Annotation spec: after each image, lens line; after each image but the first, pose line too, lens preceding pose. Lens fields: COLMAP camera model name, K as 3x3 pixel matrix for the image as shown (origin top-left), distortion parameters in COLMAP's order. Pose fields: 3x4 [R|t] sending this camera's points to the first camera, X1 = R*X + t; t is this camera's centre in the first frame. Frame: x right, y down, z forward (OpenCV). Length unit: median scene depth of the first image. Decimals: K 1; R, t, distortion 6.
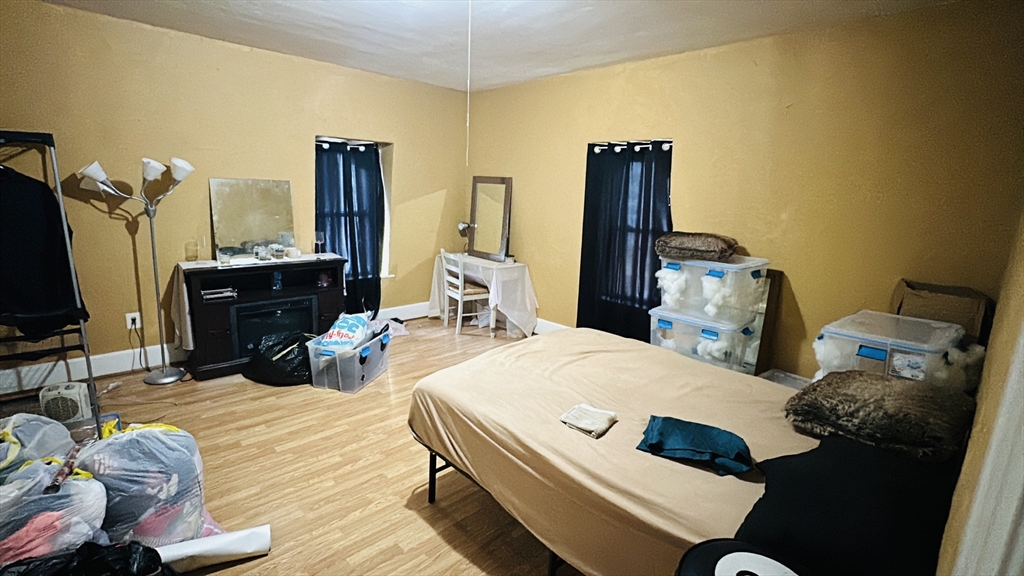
lens RADIAL K [[470.5, 0, 509.0], [0, 470.5, 286.1], [0, 0, 1]] dist [-0.001223, 0.000397]
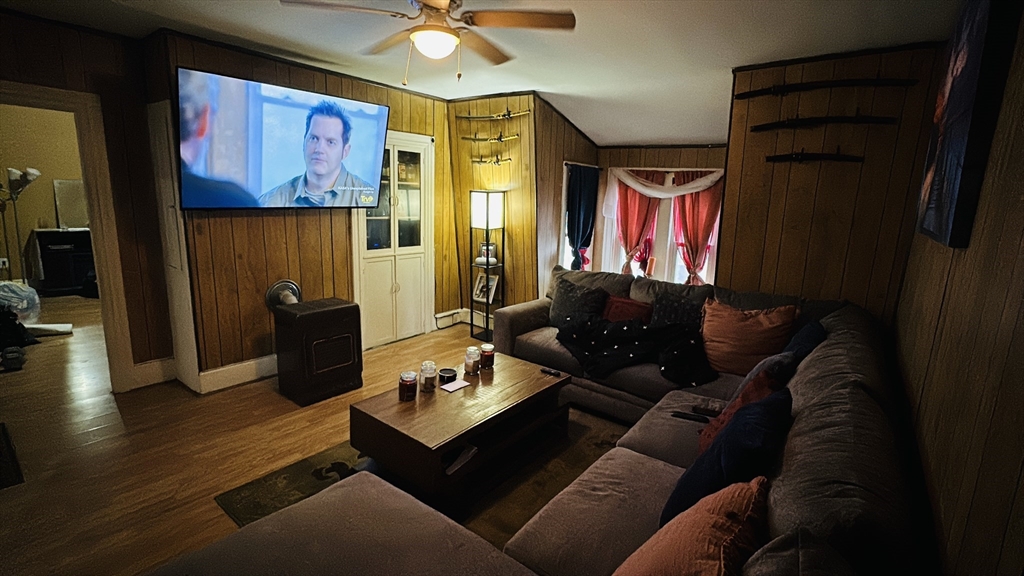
lens RADIAL K [[470.5, 0, 510.2], [0, 470.5, 281.9], [0, 0, 1]] dist [-0.001223, 0.000397]
pose [[0.987687, -0.038697, 0.151582, 0.775360], [0.042780, 0.998802, -0.023768, 0.269358], [-0.150481, 0.029960, 0.988159, -0.985752]]
